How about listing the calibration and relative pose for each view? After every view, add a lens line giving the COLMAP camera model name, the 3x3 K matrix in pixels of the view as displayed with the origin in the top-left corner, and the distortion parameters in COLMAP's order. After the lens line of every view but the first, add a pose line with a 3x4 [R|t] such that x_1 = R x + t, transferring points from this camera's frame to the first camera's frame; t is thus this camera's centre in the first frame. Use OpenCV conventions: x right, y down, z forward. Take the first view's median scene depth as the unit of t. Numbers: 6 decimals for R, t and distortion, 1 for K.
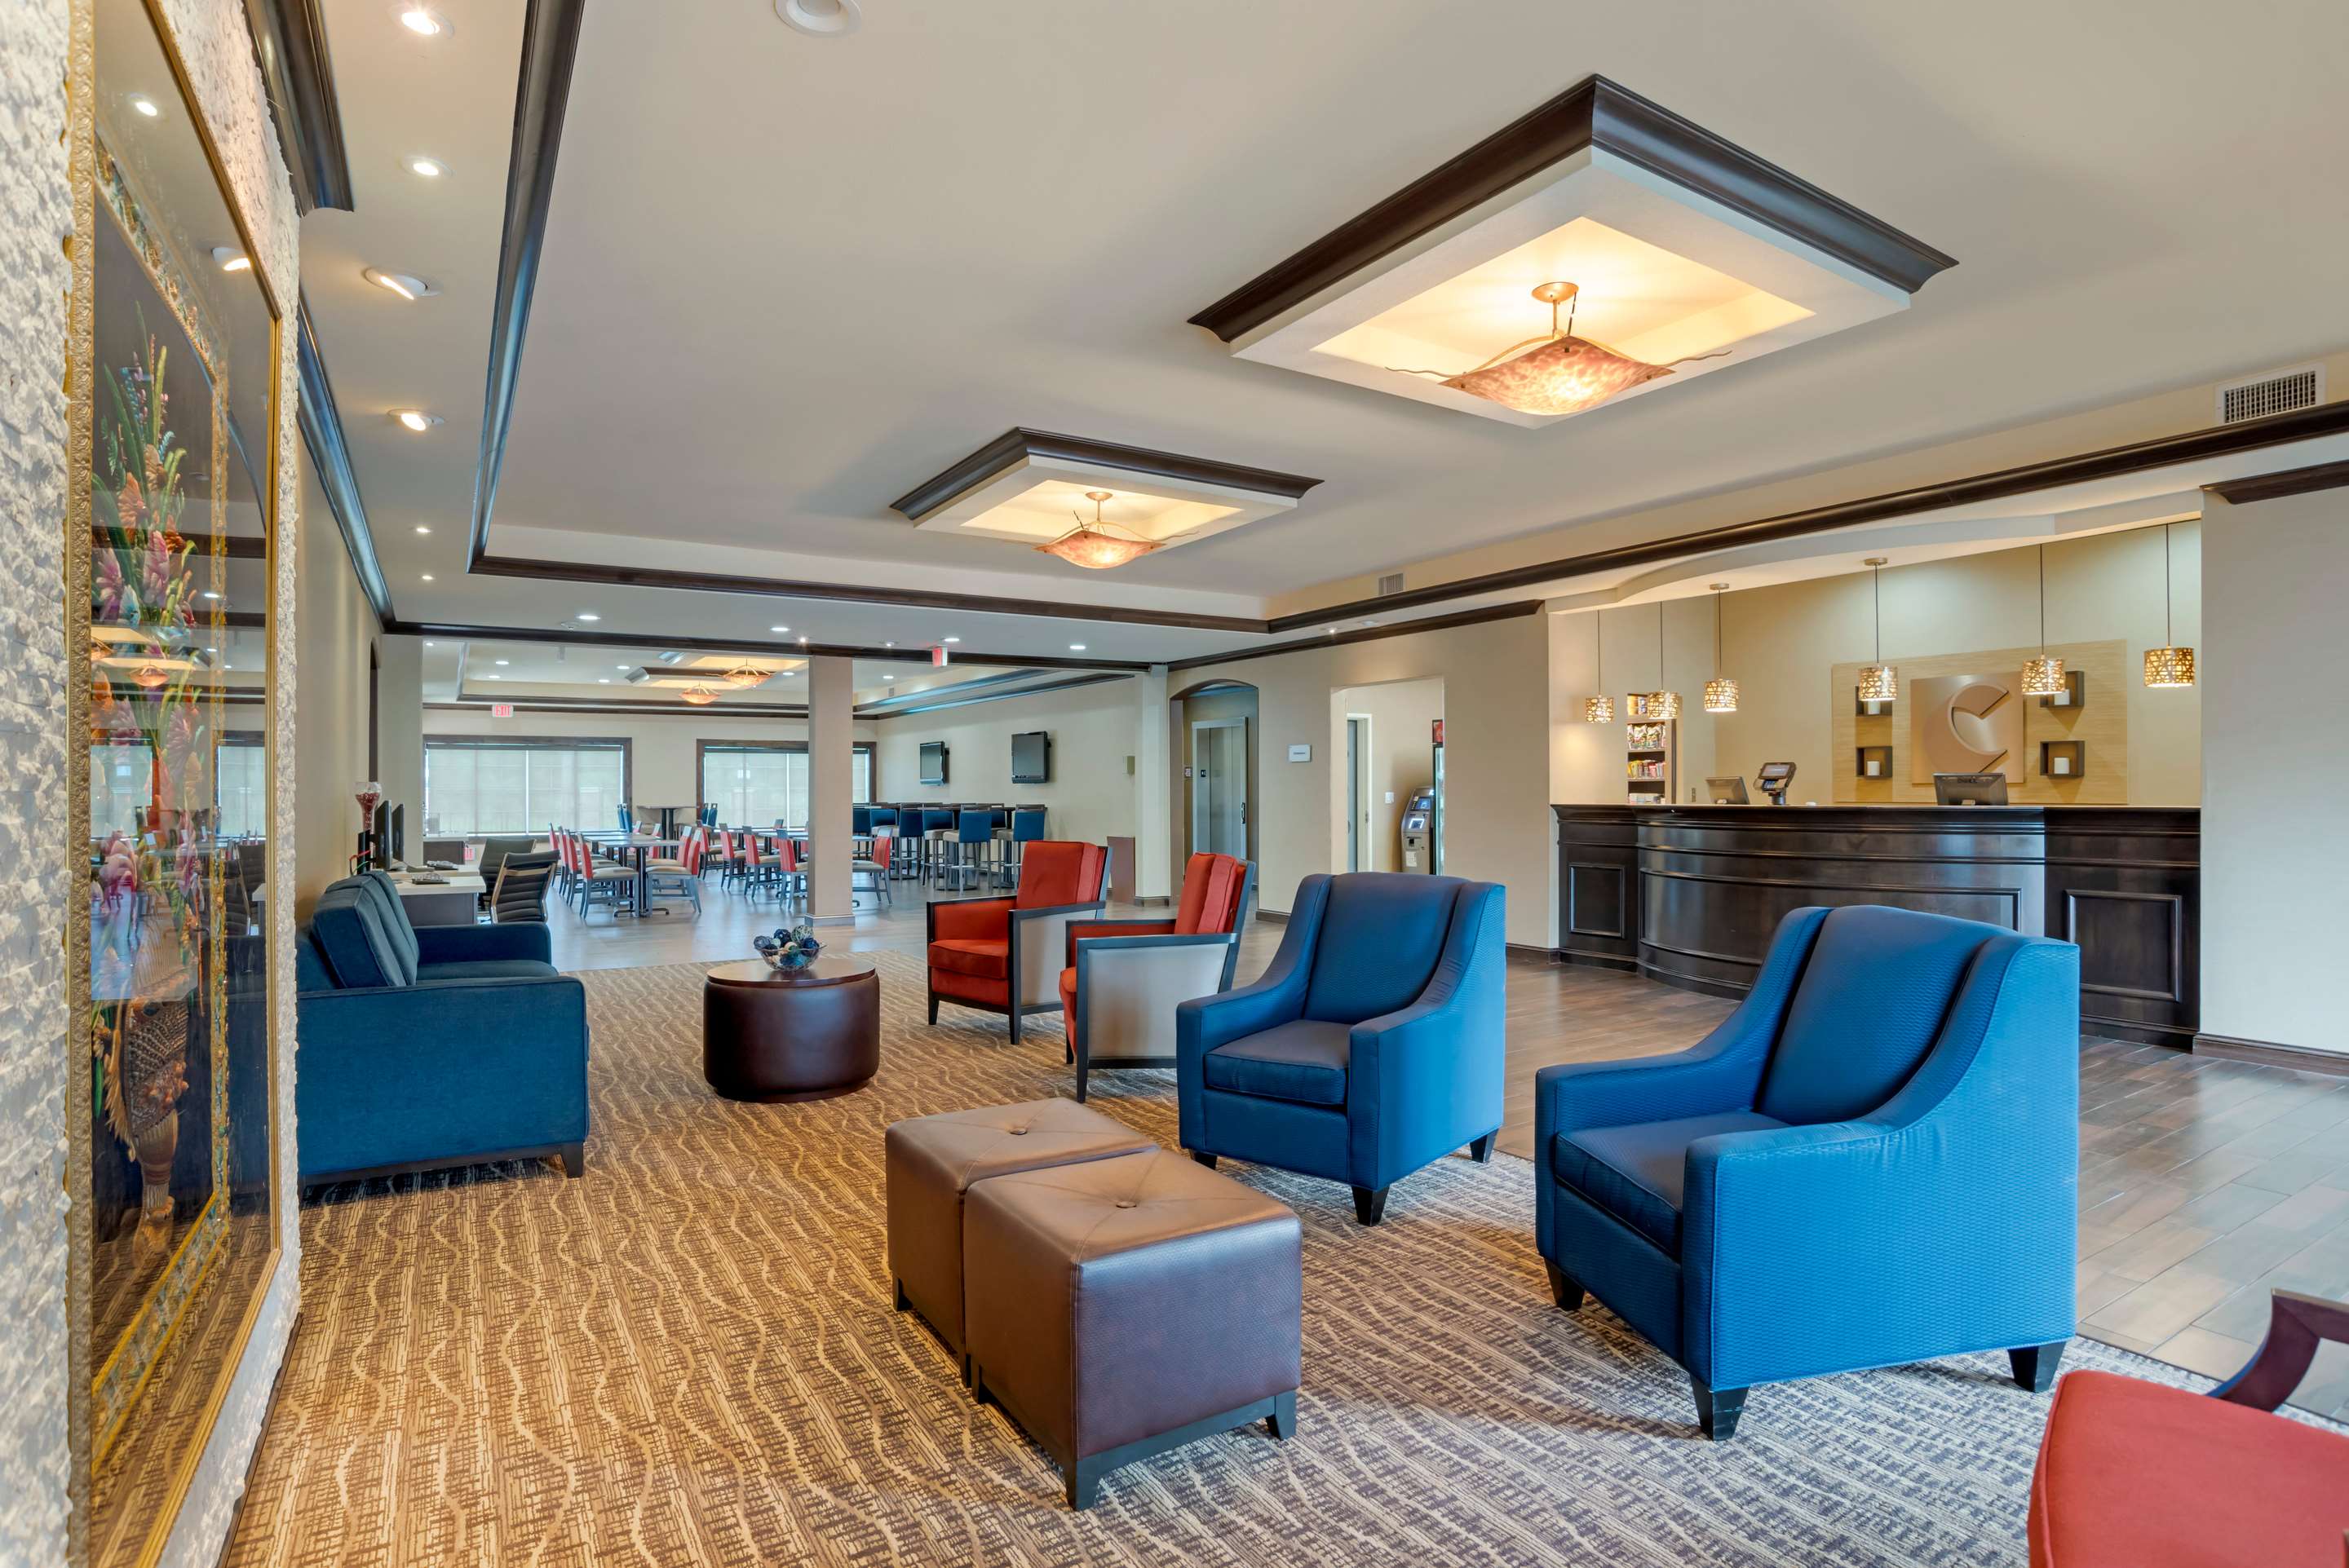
lens RADIAL K [[1211.6, 0, 1170.8], [0, 1211.6, 789.5], [0, 0, 1]] dist [-0.038952, 0.002113]
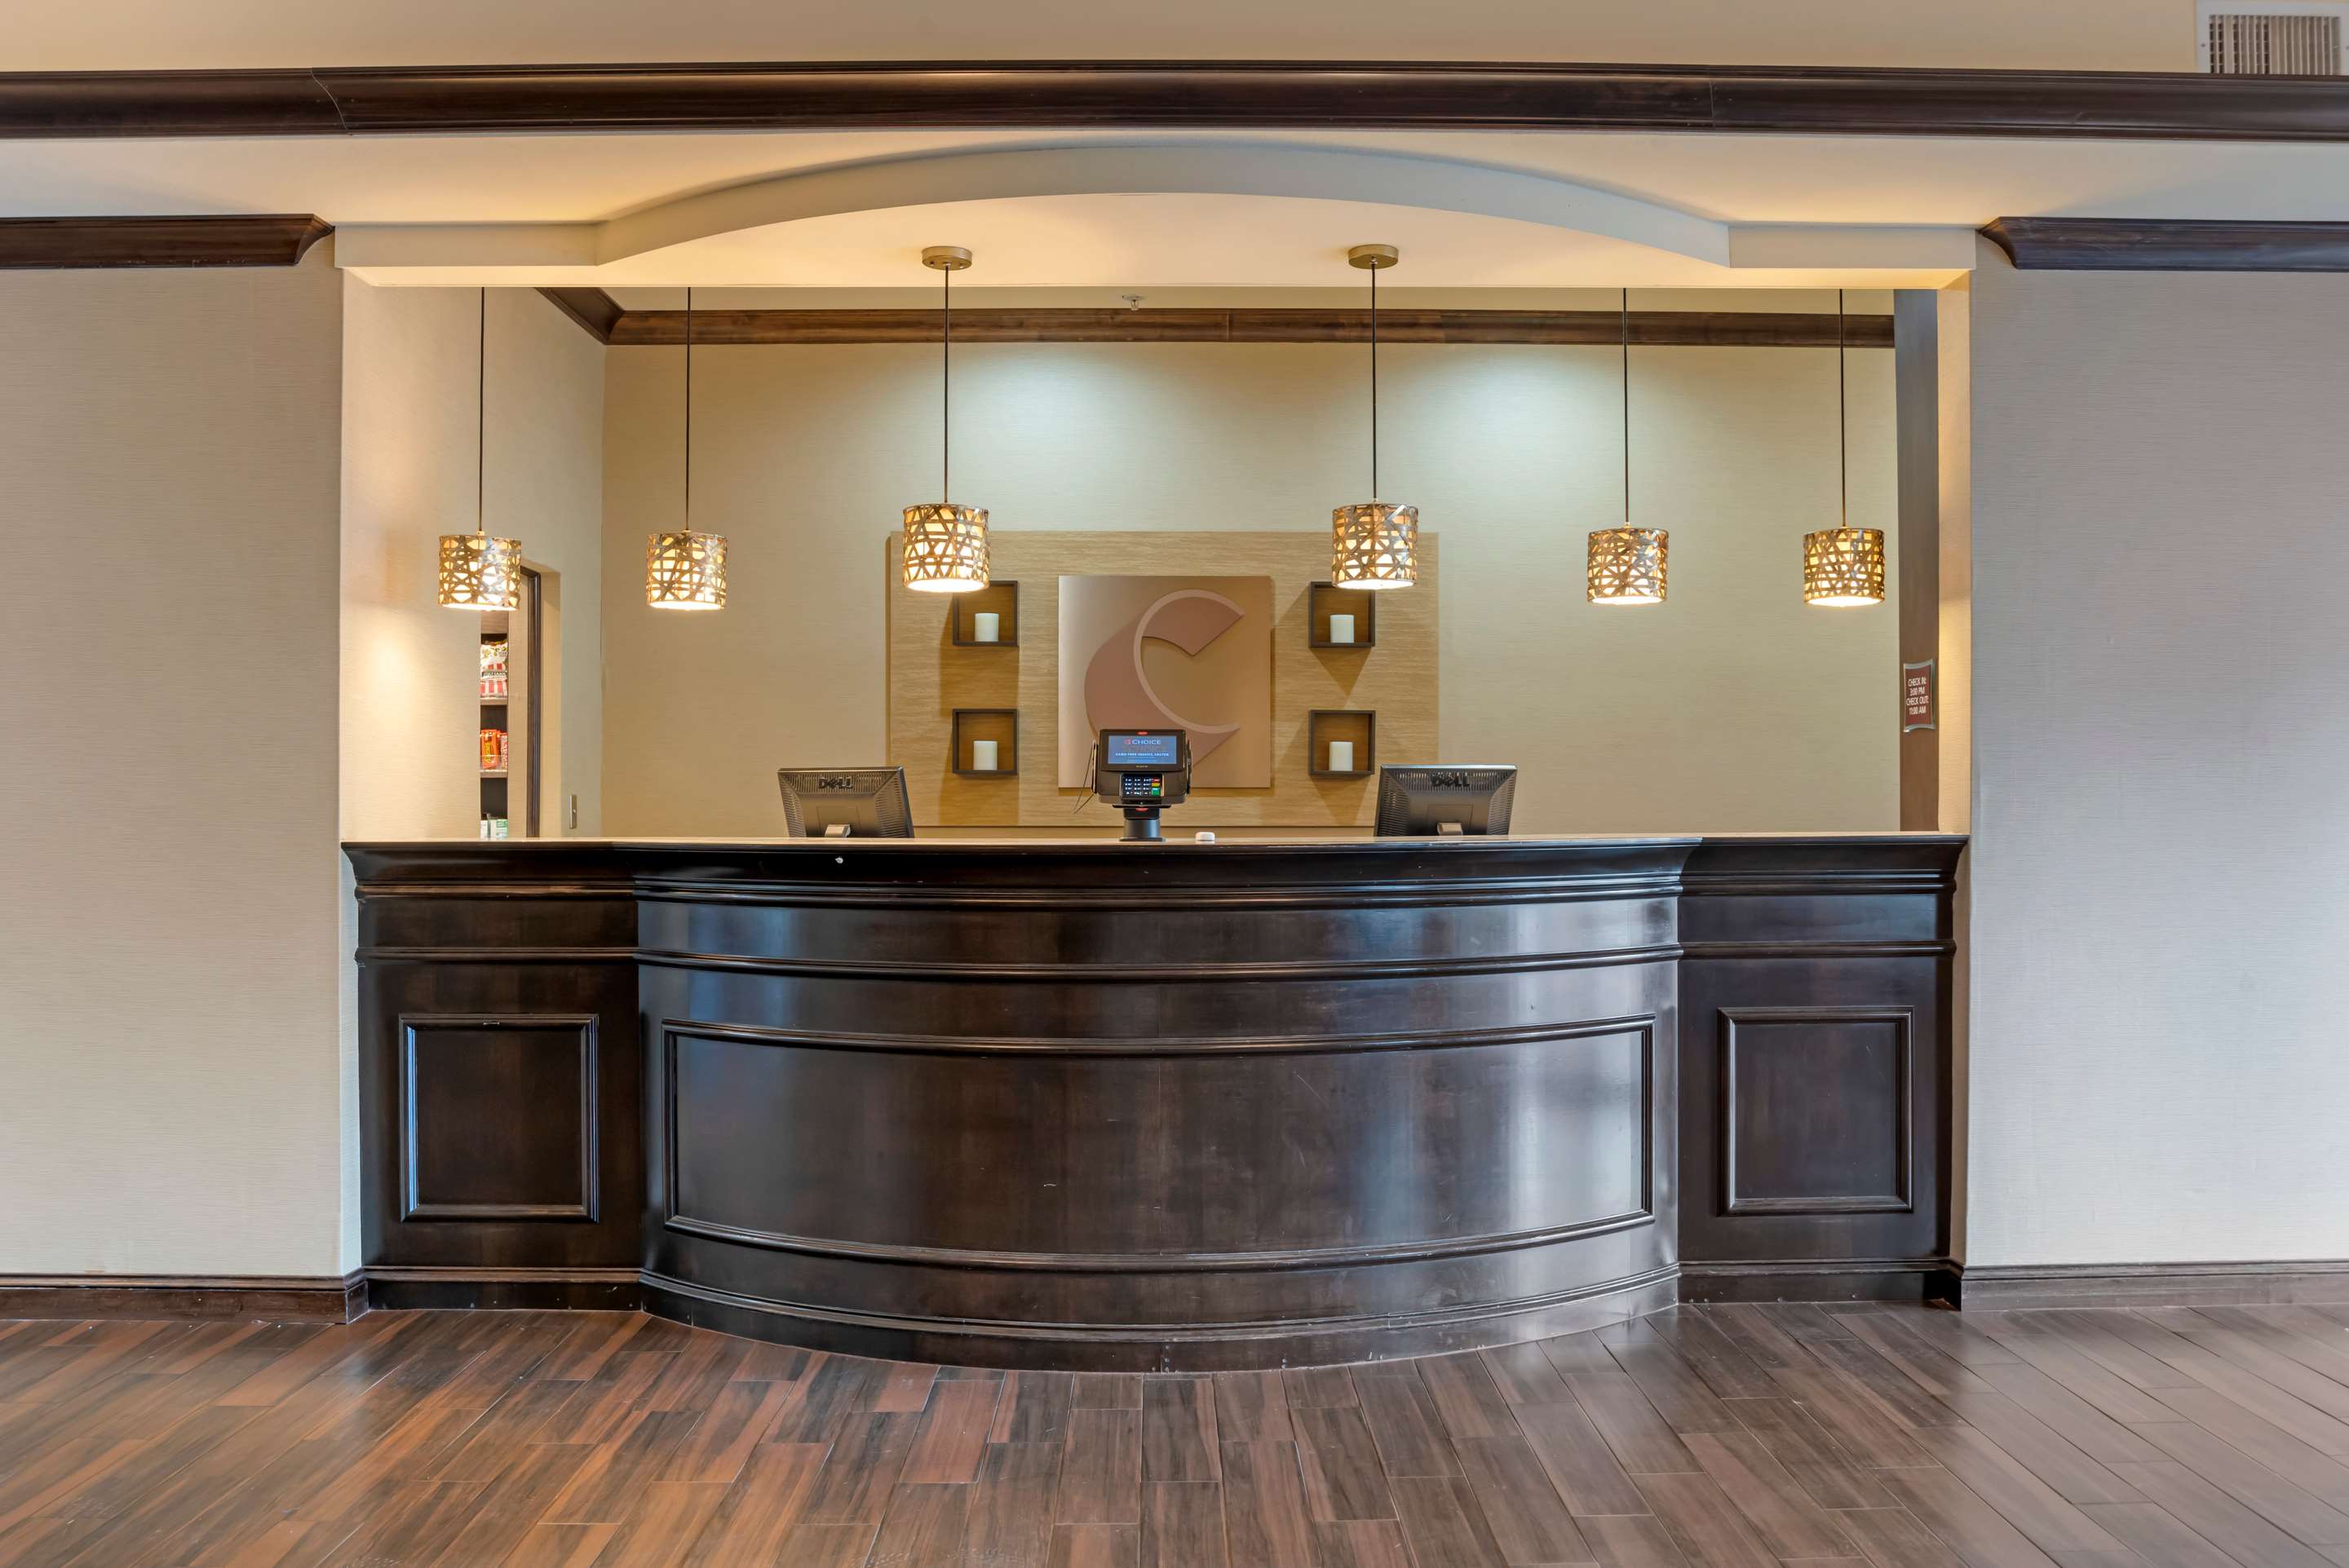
lens RADIAL K [[1809.3, 0, 1171.3], [0, 1809.3, 797.7], [0, 0, 1]] dist [-0.011948, -0.003694]
pose [[0.515856, 0.001534, 0.856674, 0.007592], [-0.001386, 0.999999, -0.000956, -0.000180], [-0.856674, -0.000694, 0.515857, 0.574929]]
